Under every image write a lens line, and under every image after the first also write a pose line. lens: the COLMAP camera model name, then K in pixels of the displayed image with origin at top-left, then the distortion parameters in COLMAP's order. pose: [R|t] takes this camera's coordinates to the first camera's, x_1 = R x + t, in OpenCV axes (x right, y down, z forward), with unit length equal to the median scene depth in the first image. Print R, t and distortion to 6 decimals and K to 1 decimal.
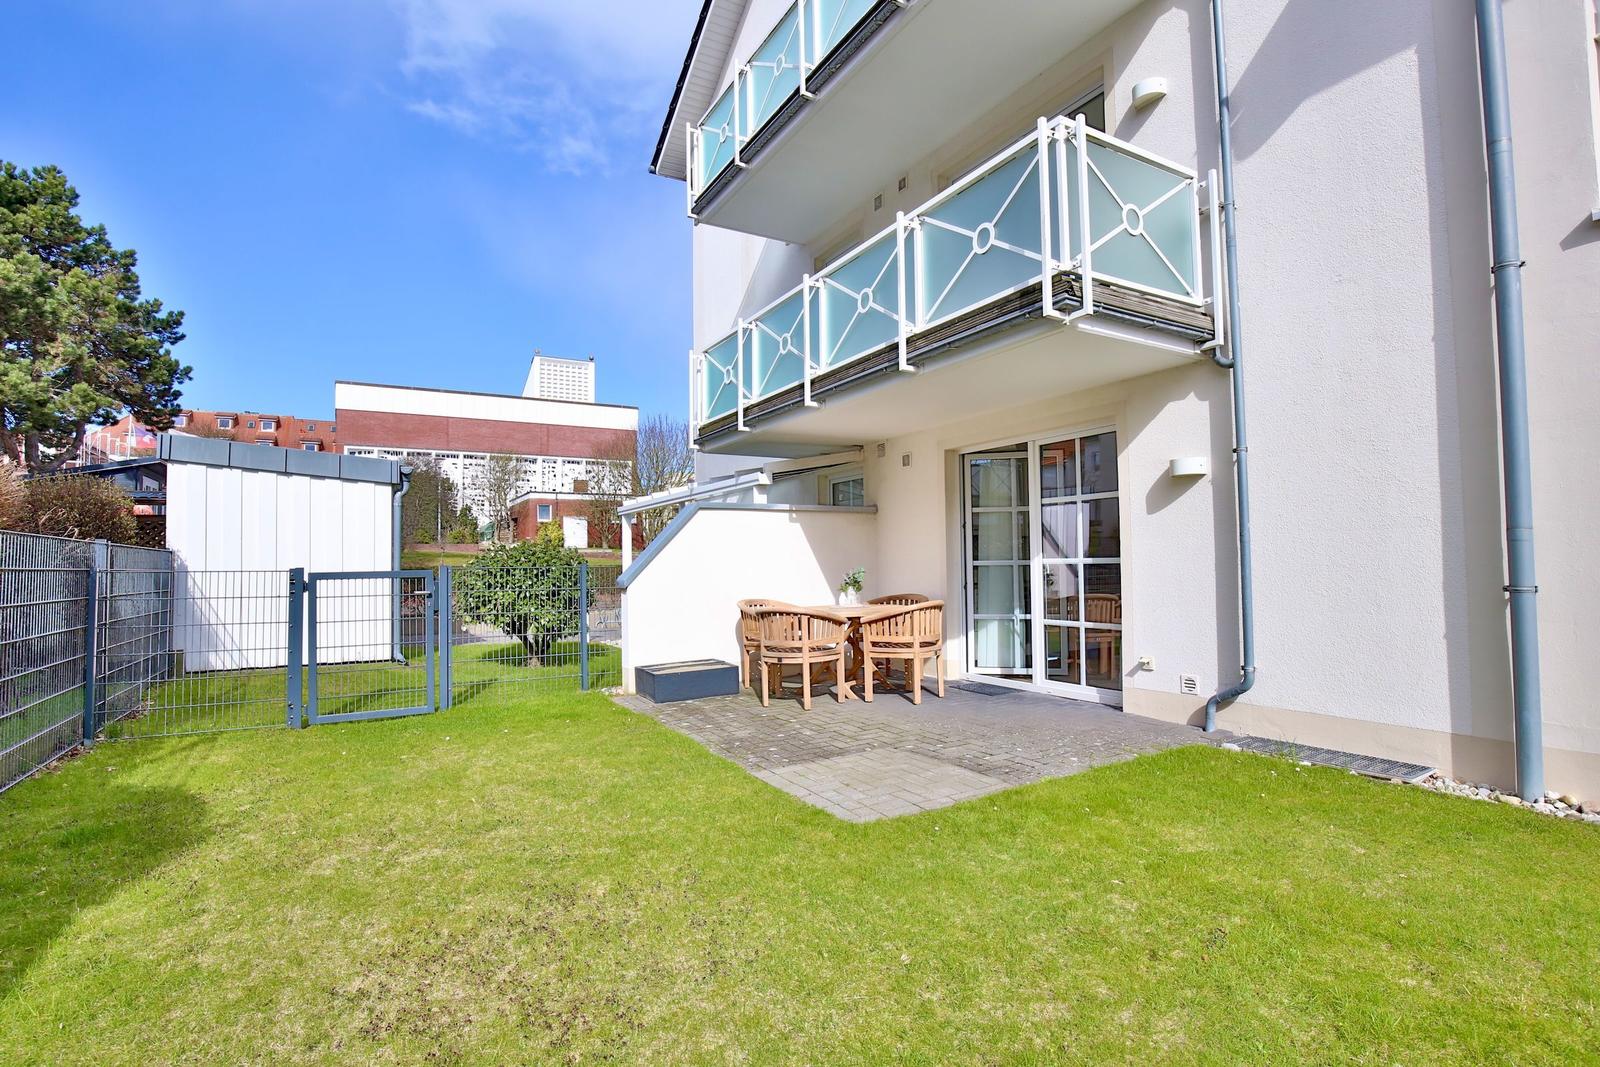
lens RADIAL K [[770.1, 0, 804.4], [0, 770.1, 531.6], [0, 0, 1]] dist [-0.021035, 0.000530]
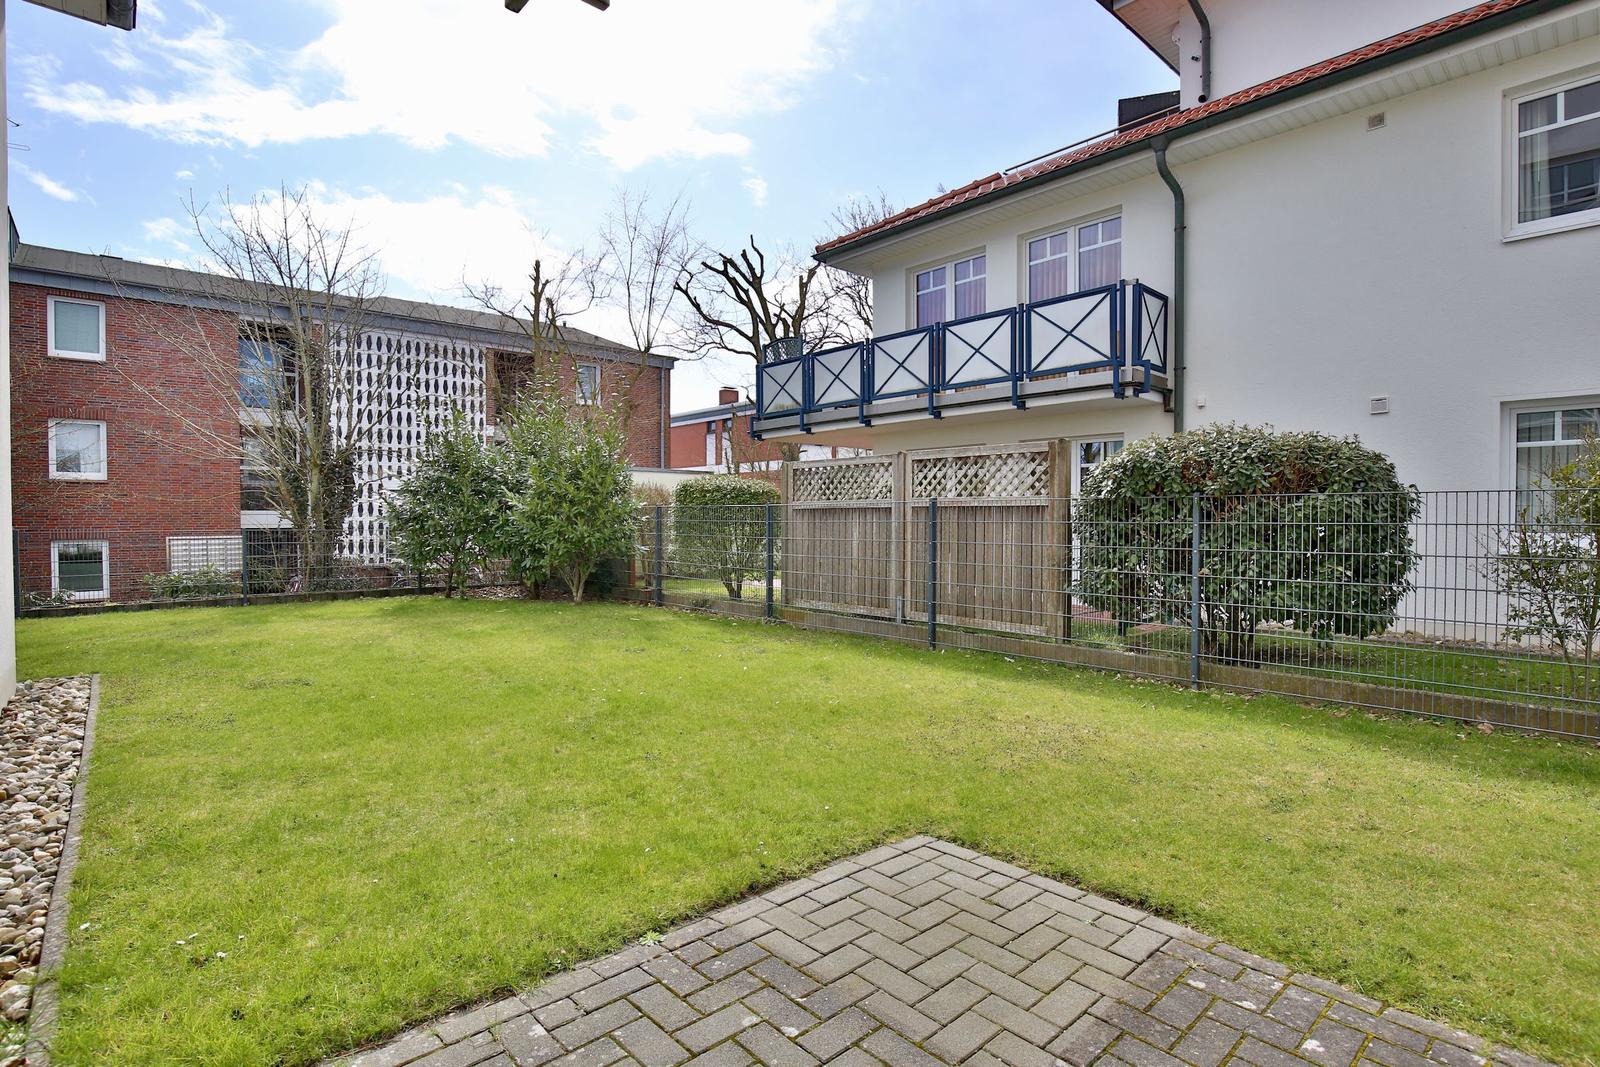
lens RADIAL K [[781.4, 0, 799.0], [0, 781.4, 535.9], [0, 0, 1]] dist [-0.025442, 0.001162]
pose [[-0.977506, 0.019393, -0.210016, 0.318435], [0.022262, 0.999688, -0.011306, 0.042070], [0.209731, -0.015727, -0.977633, 1.532844]]
